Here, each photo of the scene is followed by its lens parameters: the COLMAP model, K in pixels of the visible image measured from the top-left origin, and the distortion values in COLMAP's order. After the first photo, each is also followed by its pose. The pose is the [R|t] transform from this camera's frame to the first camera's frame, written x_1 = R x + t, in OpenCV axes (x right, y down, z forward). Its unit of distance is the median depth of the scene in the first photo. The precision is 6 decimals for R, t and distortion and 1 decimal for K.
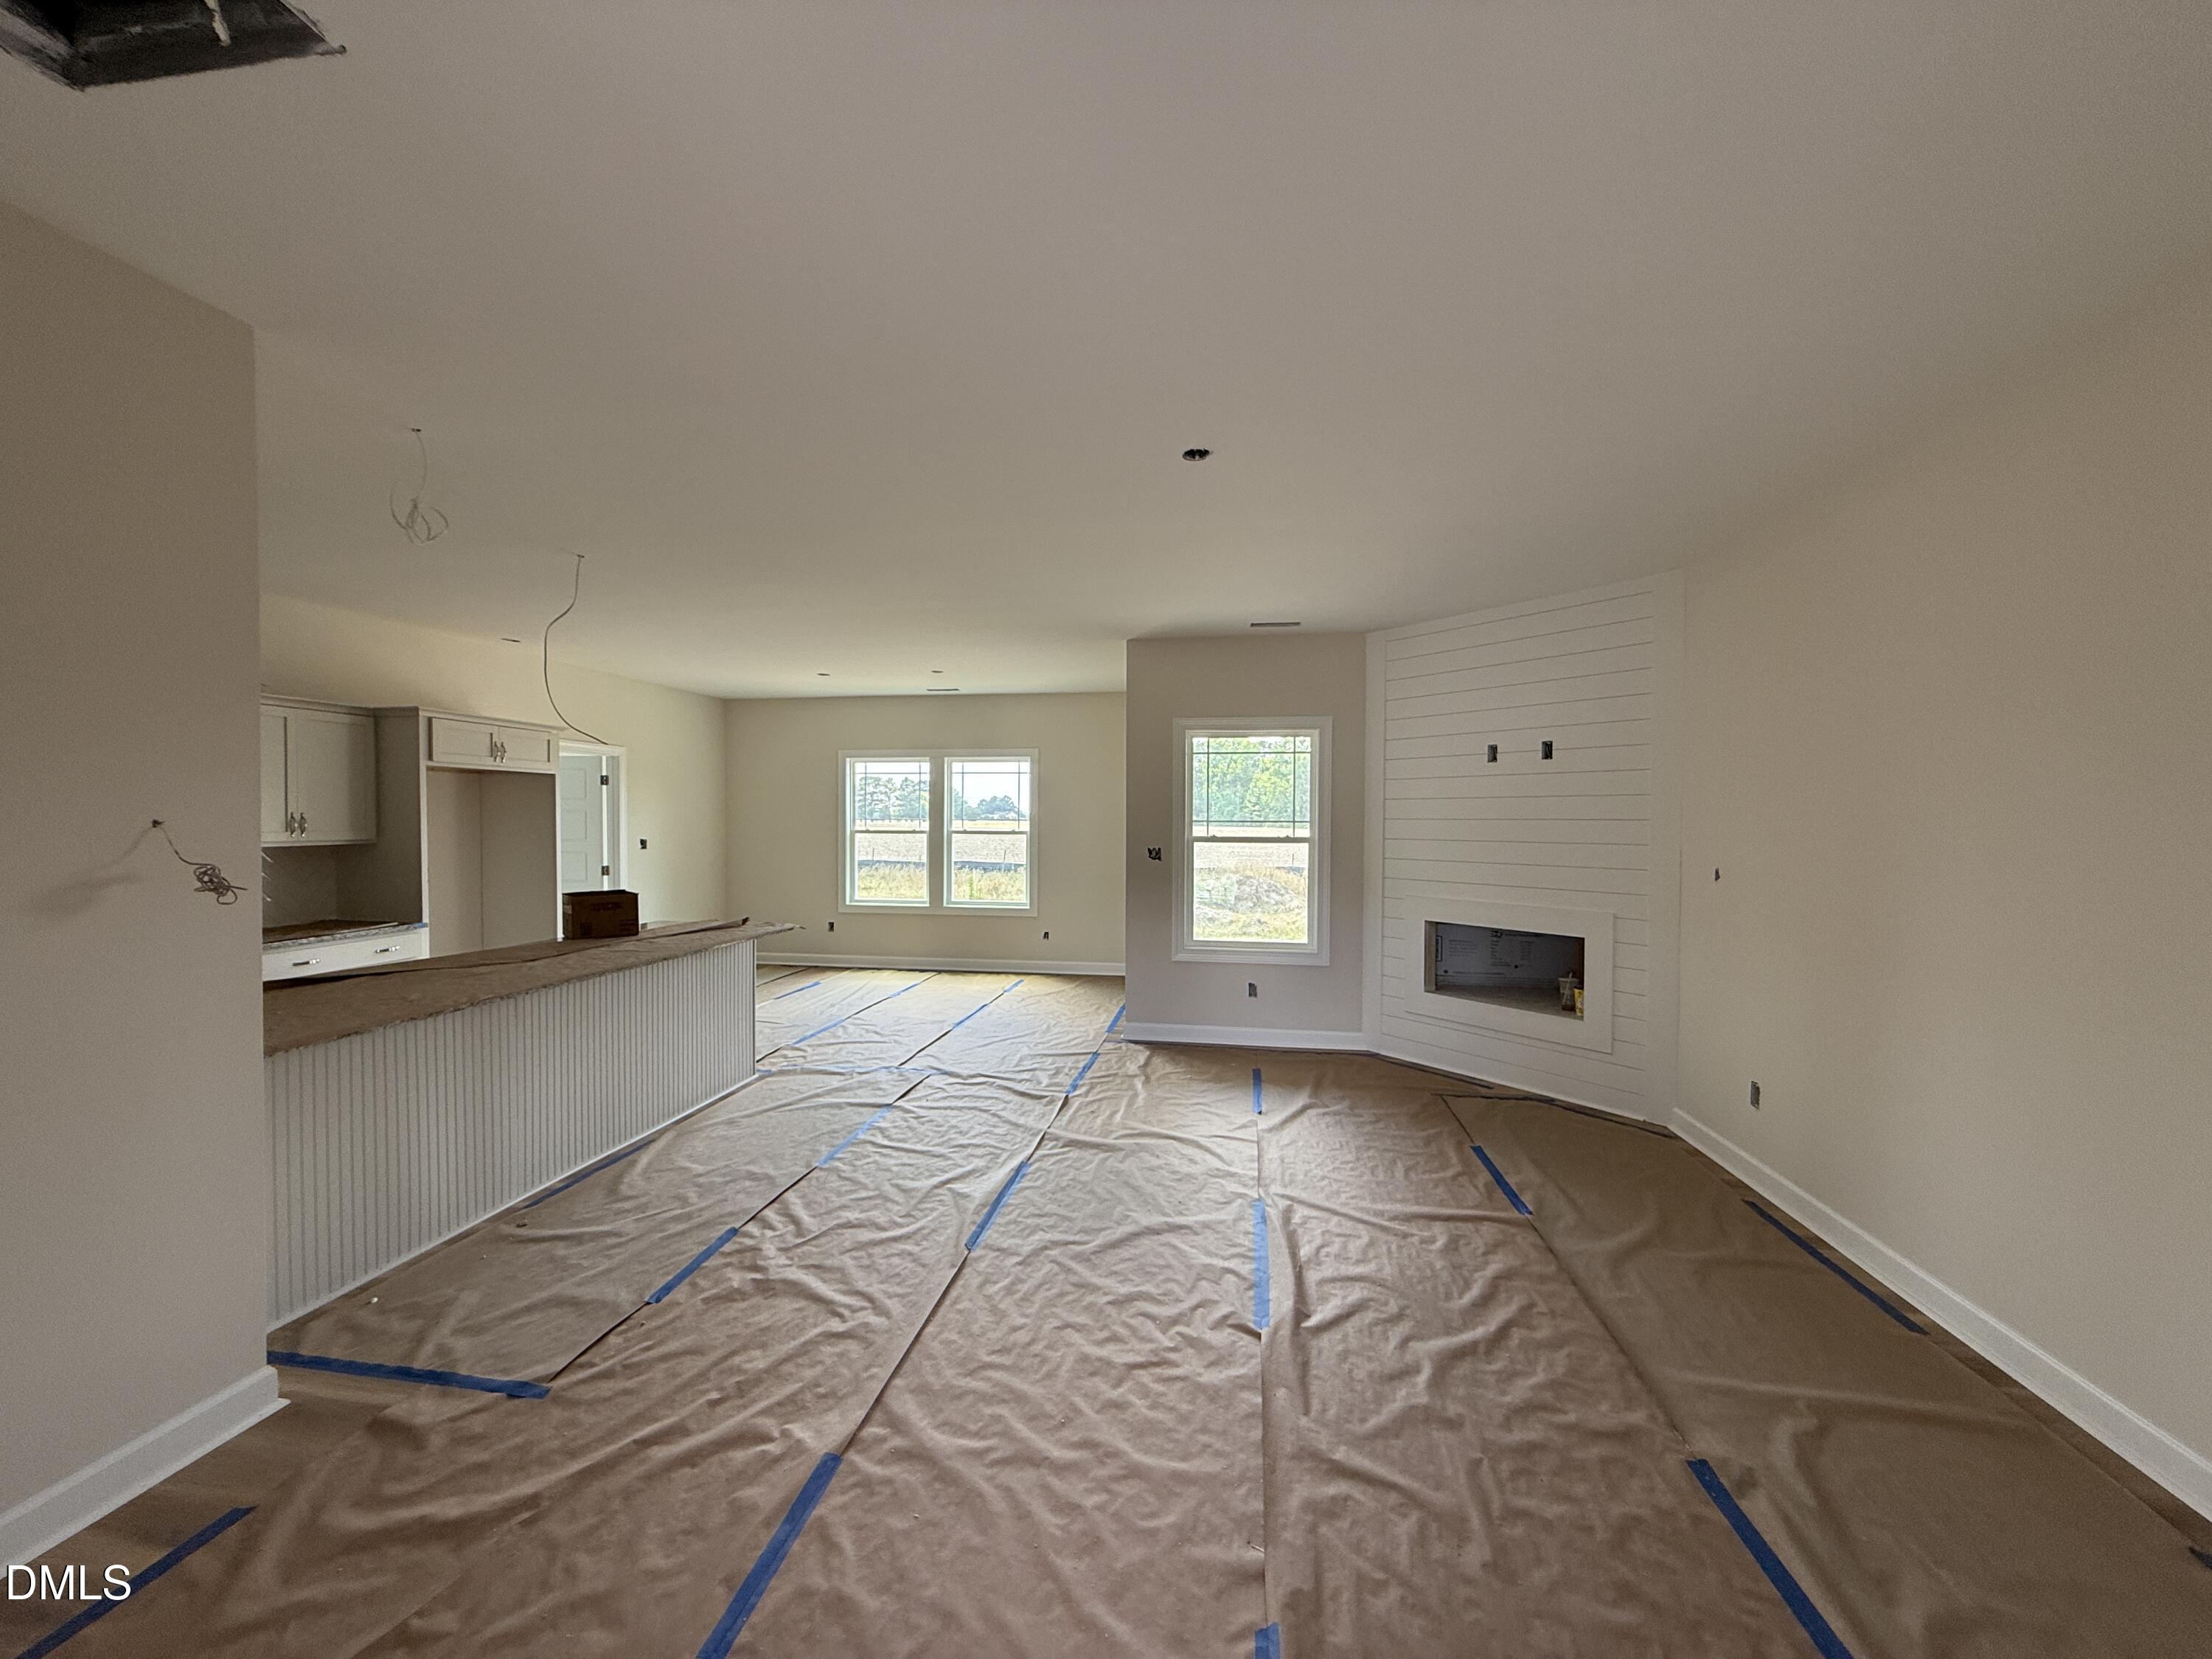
lens RADIAL K [[887.8, 0, 1101.1], [0, 887.8, 836.6], [0, 0, 1]] dist [-0.002192, -0.000193]
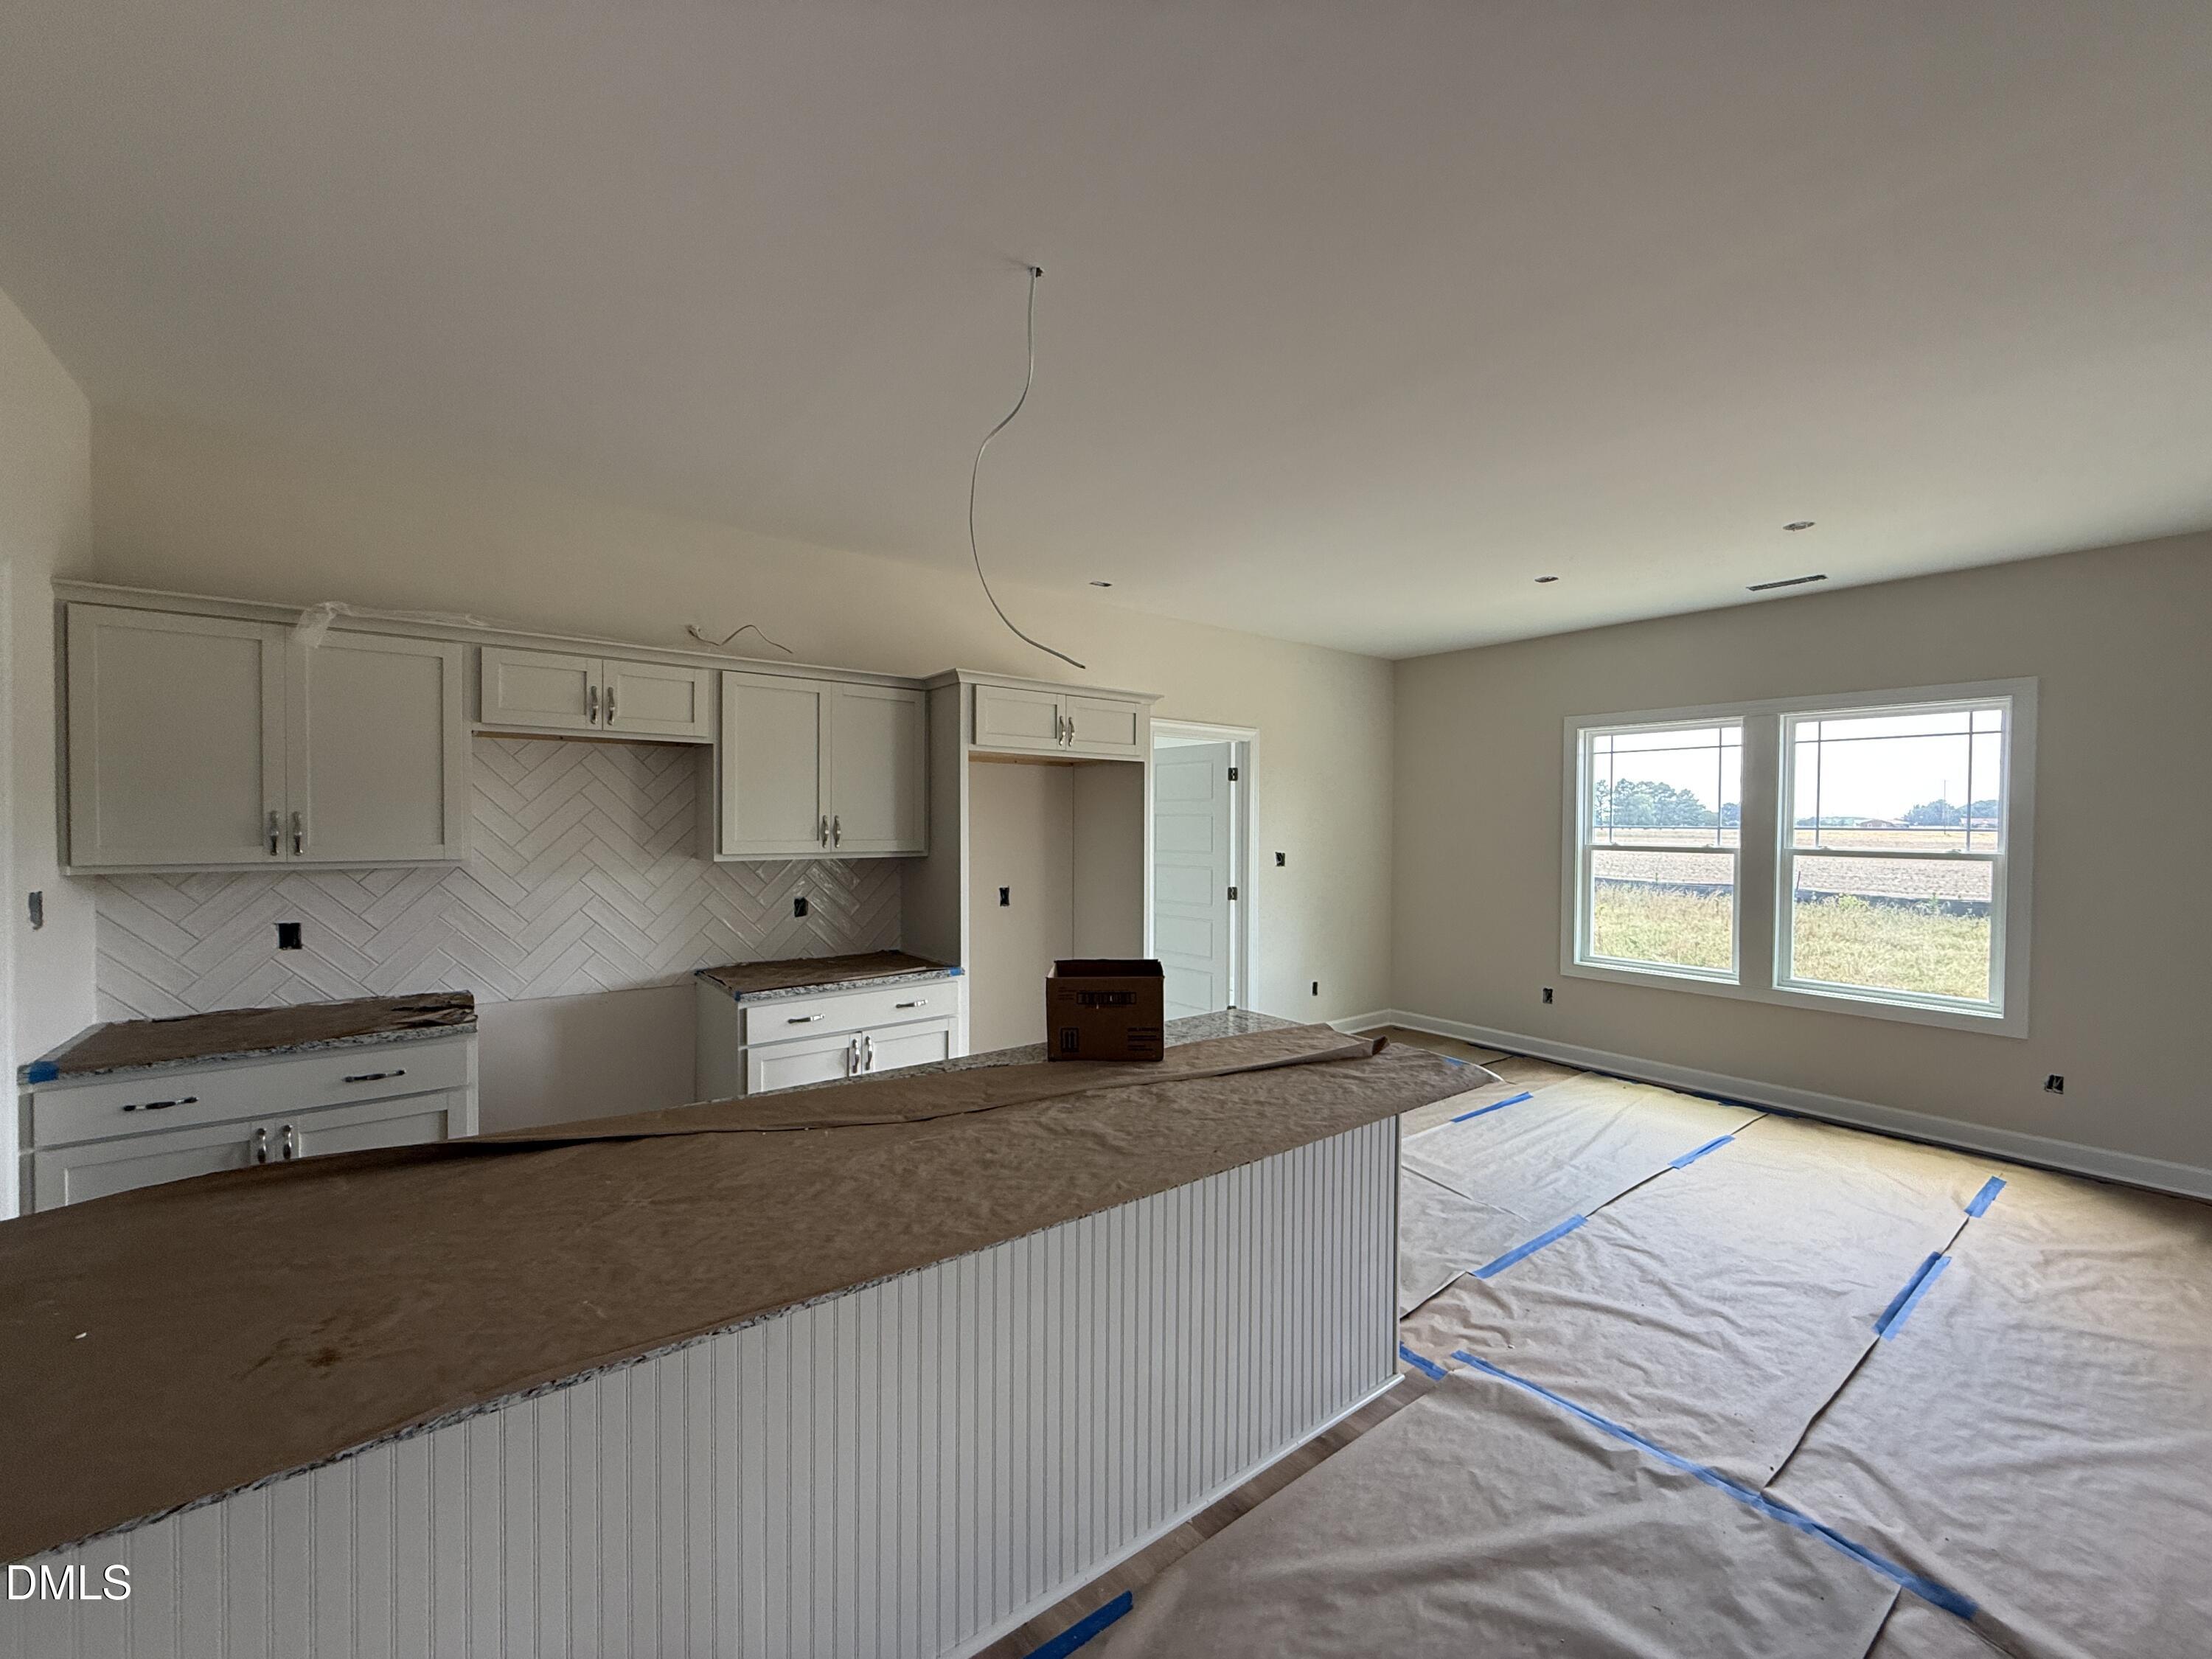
lens RADIAL K [[887.8, 0, 1101.1], [0, 887.8, 836.6], [0, 0, 1]] dist [-0.002192, -0.000193]
pose [[0.734375, 0.012483, -0.678629, -0.165956], [-0.017388, 0.999849, -0.000424, -0.010448], [0.678521, 0.012112, 0.734481, 0.476129]]
